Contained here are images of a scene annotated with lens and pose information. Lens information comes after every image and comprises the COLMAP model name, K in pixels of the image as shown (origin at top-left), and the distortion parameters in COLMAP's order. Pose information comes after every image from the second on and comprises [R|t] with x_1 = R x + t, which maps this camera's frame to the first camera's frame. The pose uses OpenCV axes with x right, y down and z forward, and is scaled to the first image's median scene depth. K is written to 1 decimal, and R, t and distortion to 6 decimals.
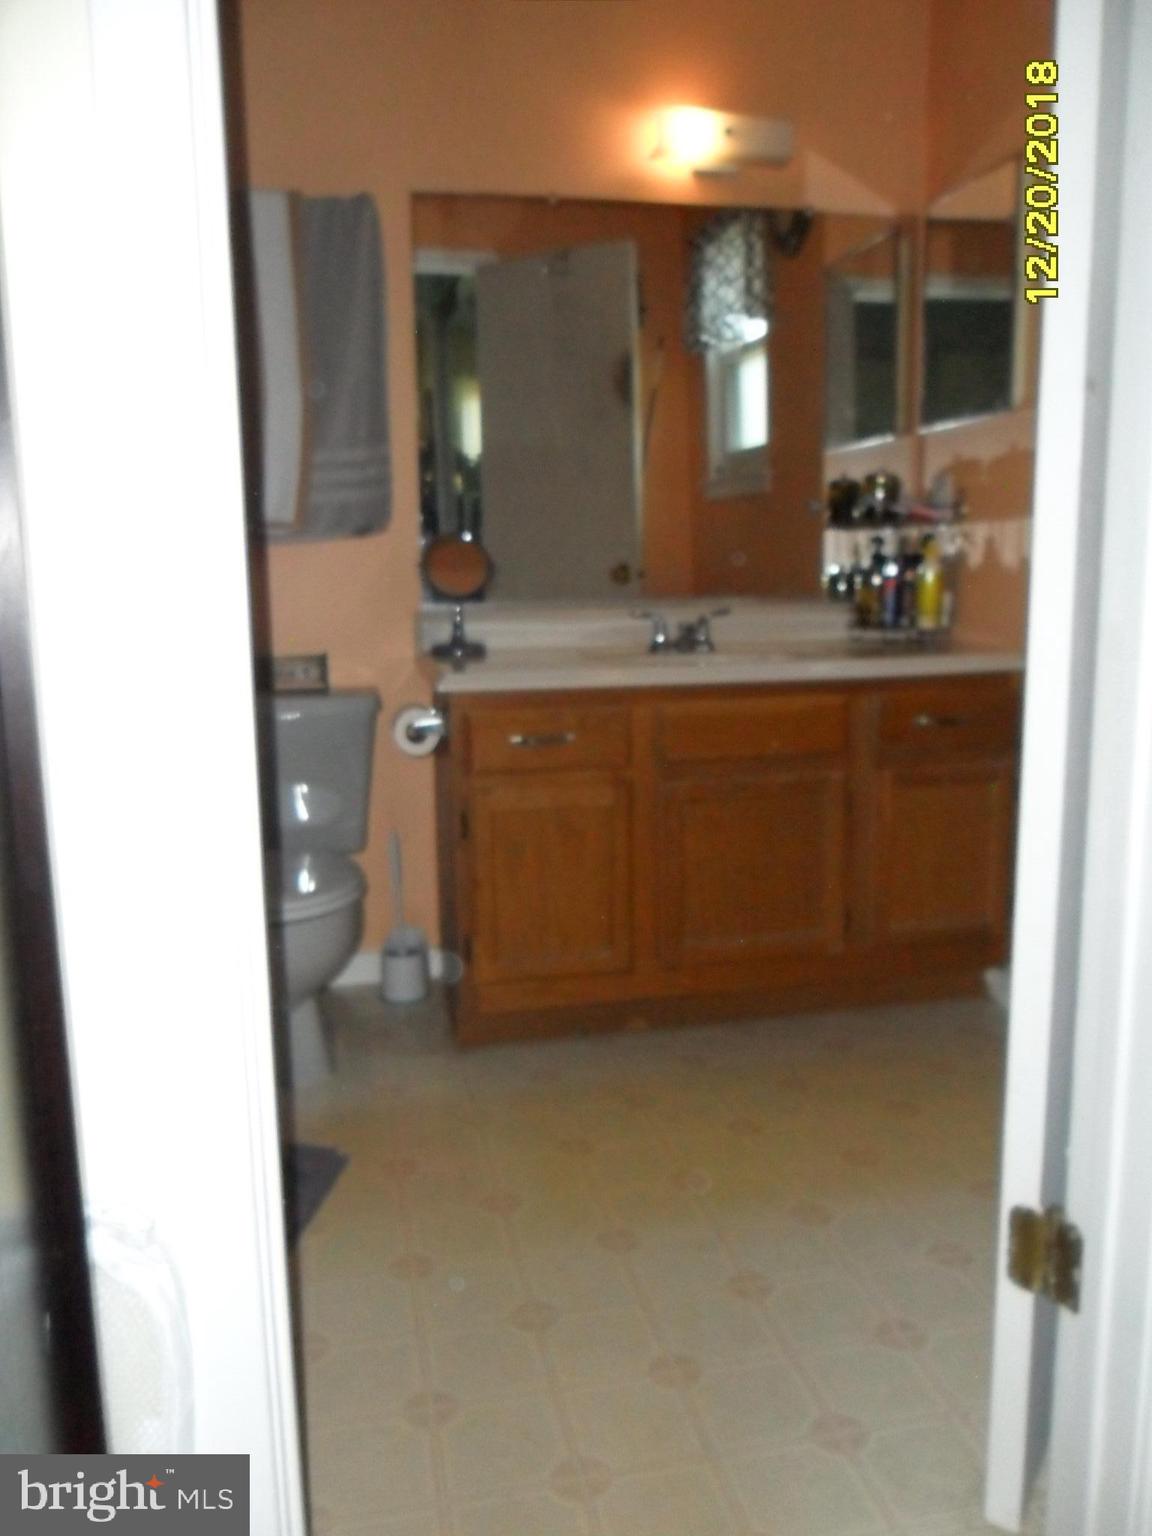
lens RADIAL K [[1231.8, 0, 583.2], [0, 1231.8, 787.2], [0, 0, 1]] dist [-0.052365, -0.000505]
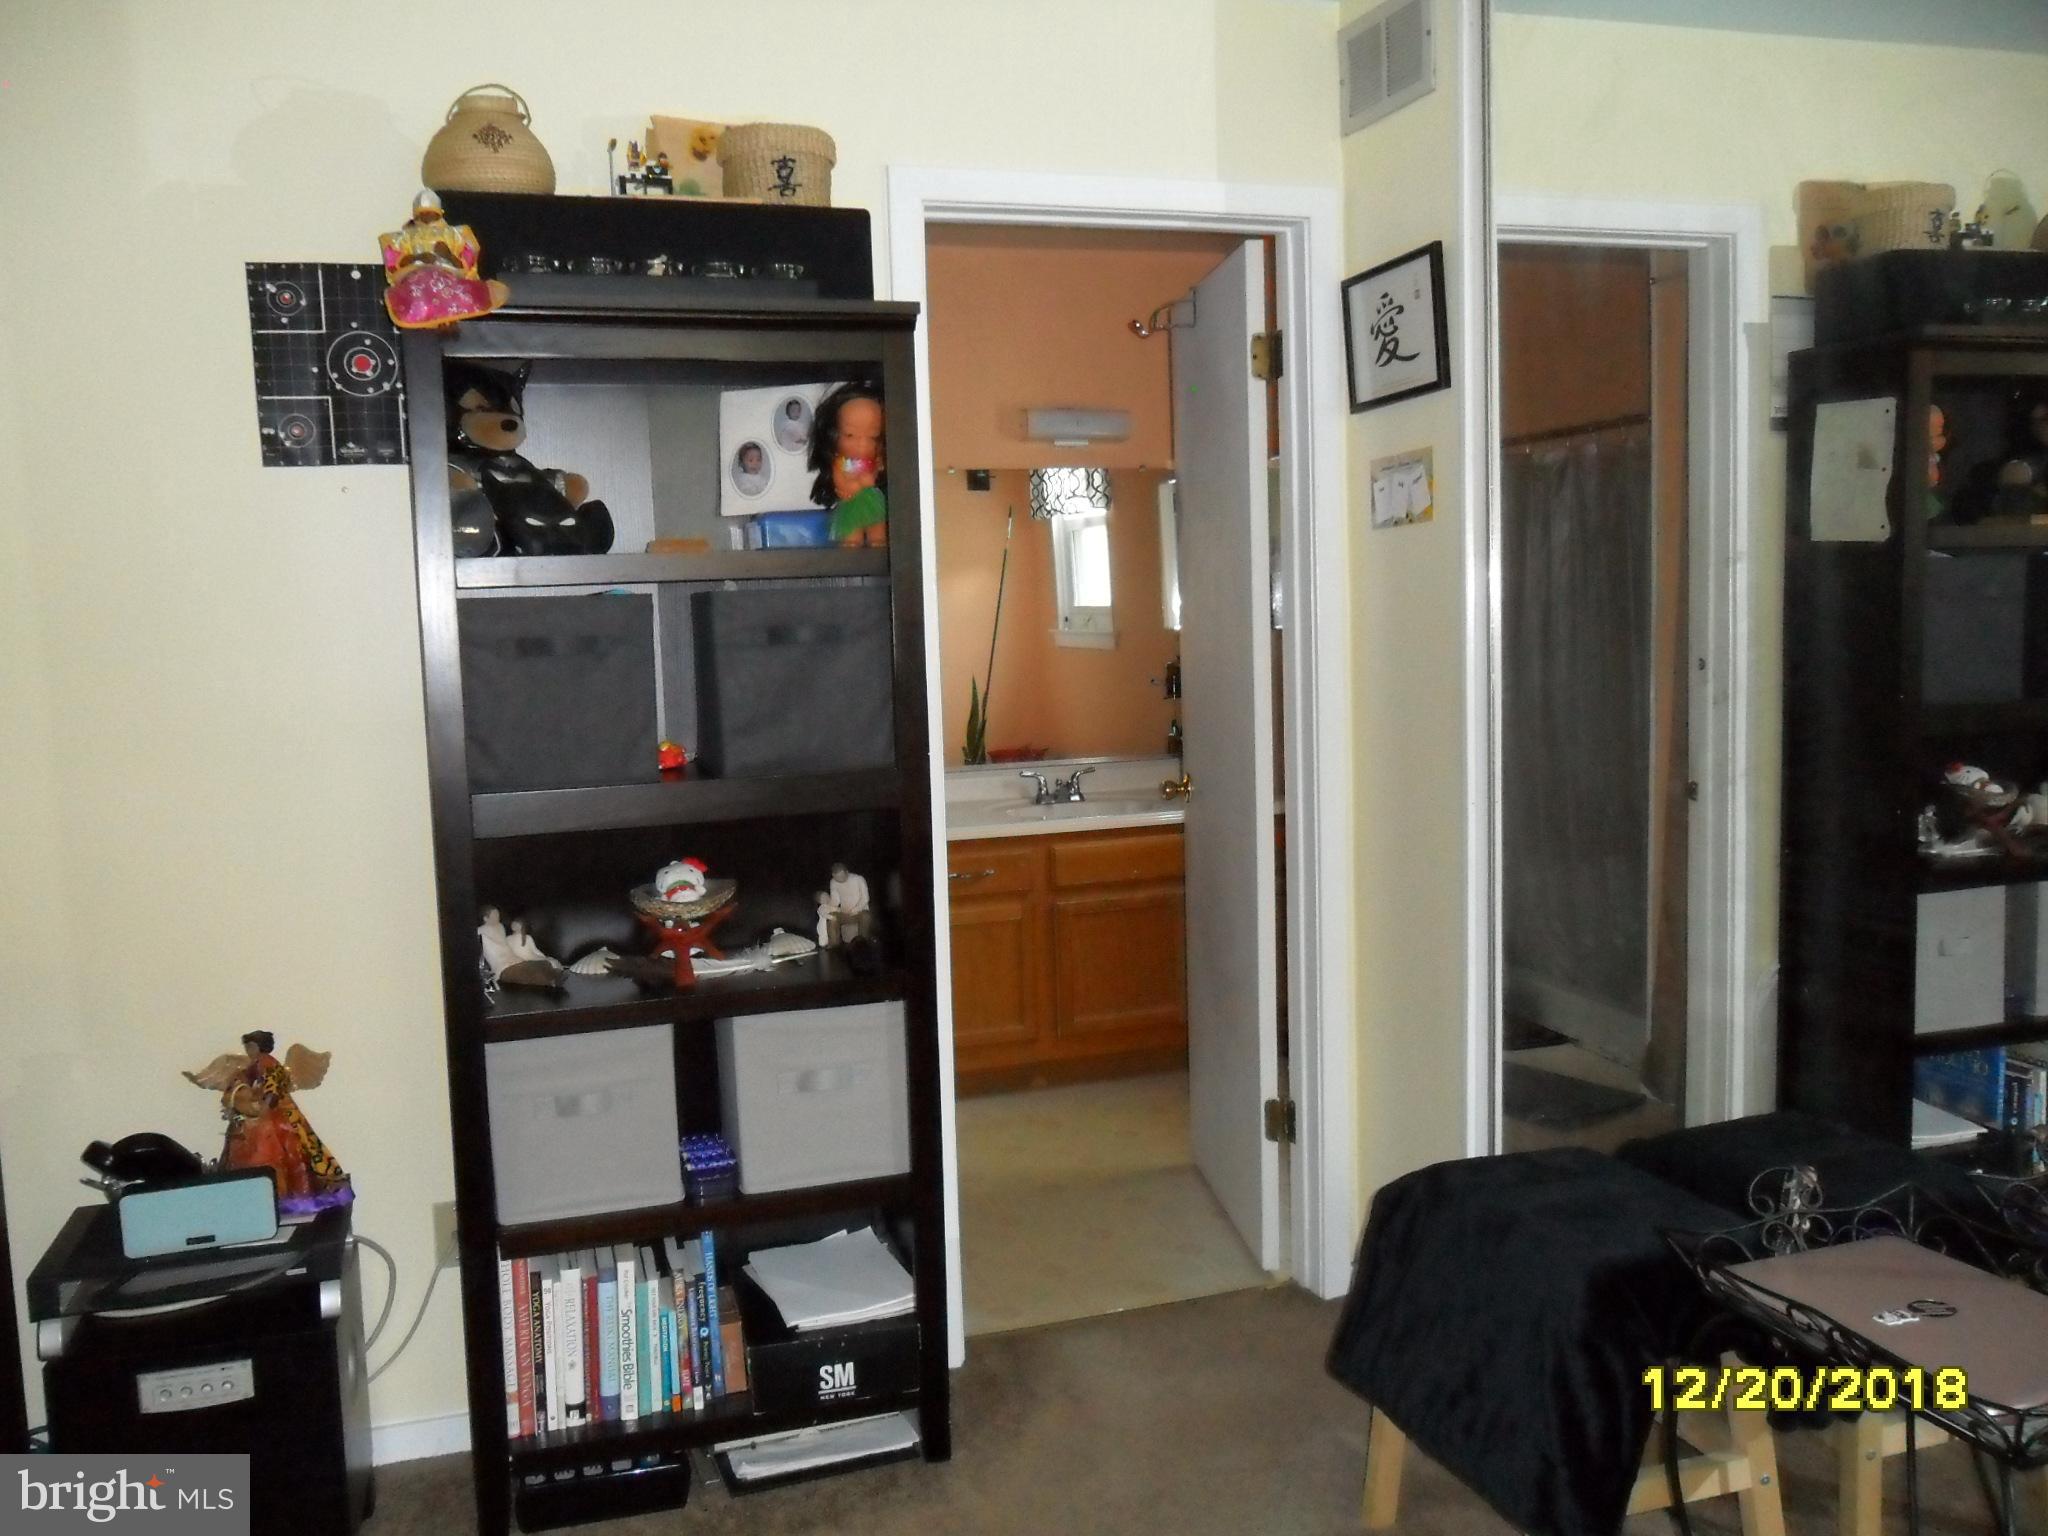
lens RADIAL K [[1653.0, 0, 1024.0], [0, 1653.0, 768.0], [0, 0, 1]] dist [-0.051070, 0.056904]
pose [[0.994143, -0.025128, 0.105109, -0.155558], [0.034517, 0.995479, -0.088483, 0.009564], [-0.102410, 0.091593, 0.990516, -0.832835]]
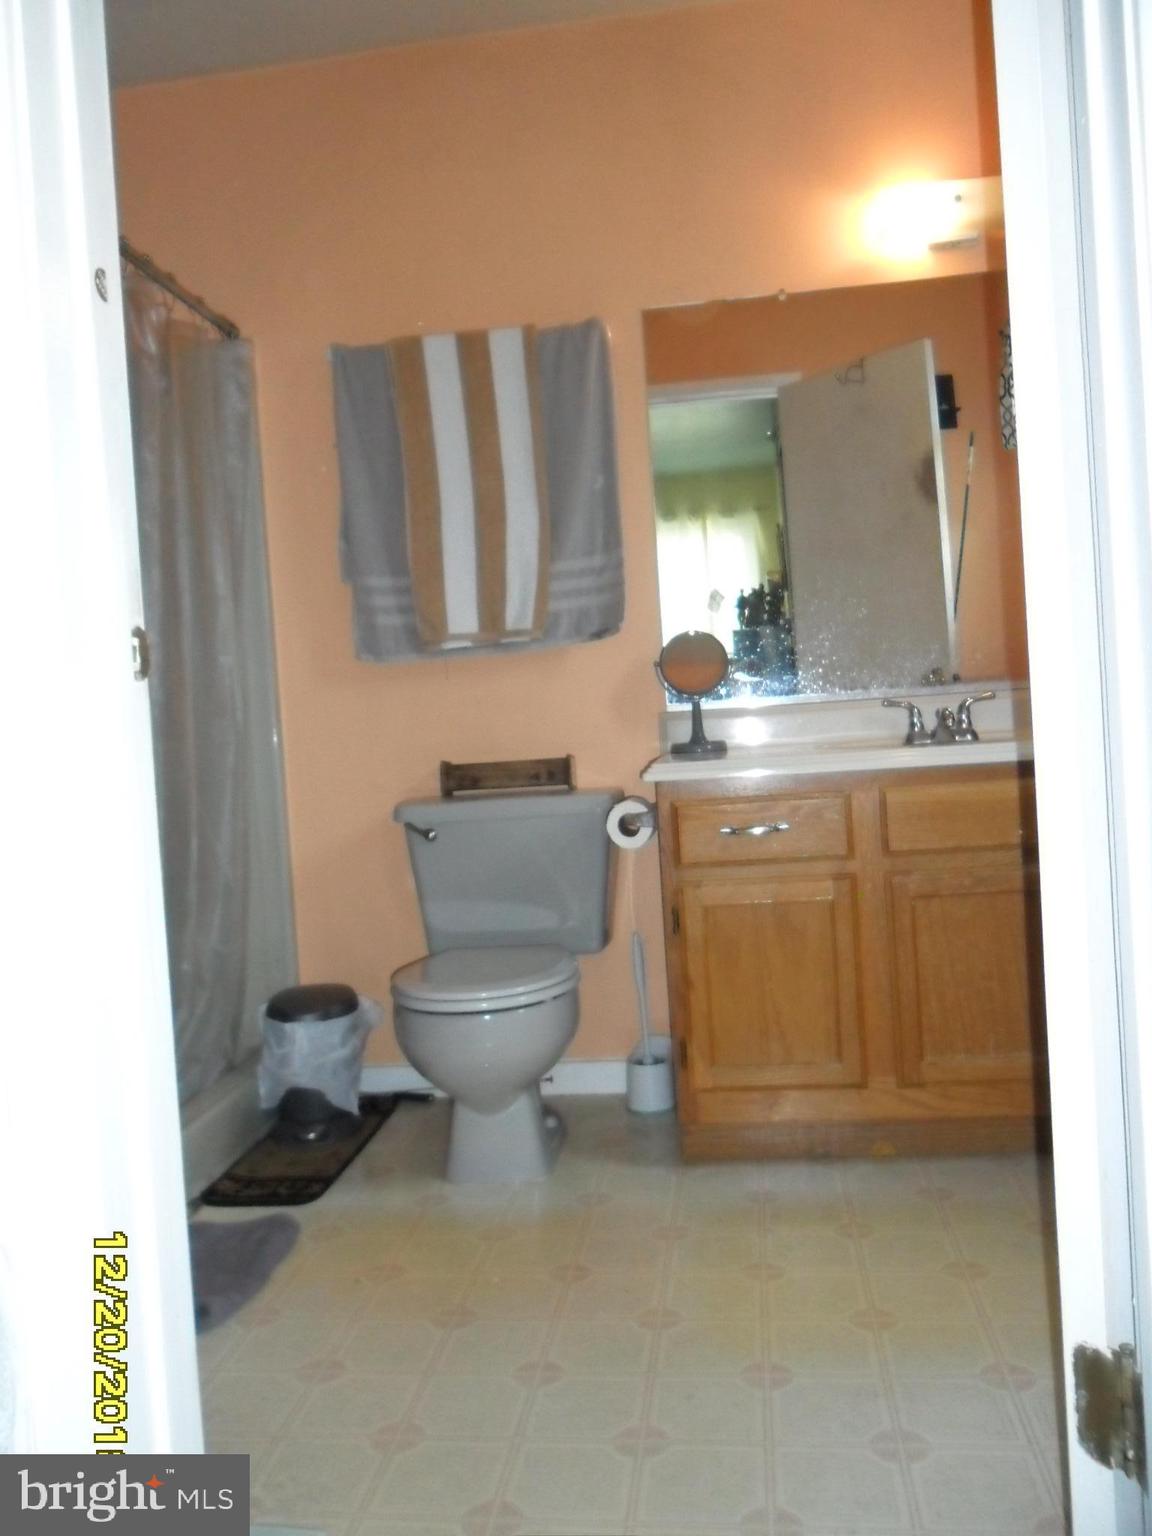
lens RADIAL K [[1239.8, 0, 576.0], [0, 1239.8, 768.0], [0, 0, 1]] dist [-0.051070, 0.056904]
pose [[0.937399, -0.036026, -0.346388, 0.159571], [-0.011653, 0.990833, -0.134586, 0.041280], [0.348061, 0.130197, 0.928387, 0.051909]]
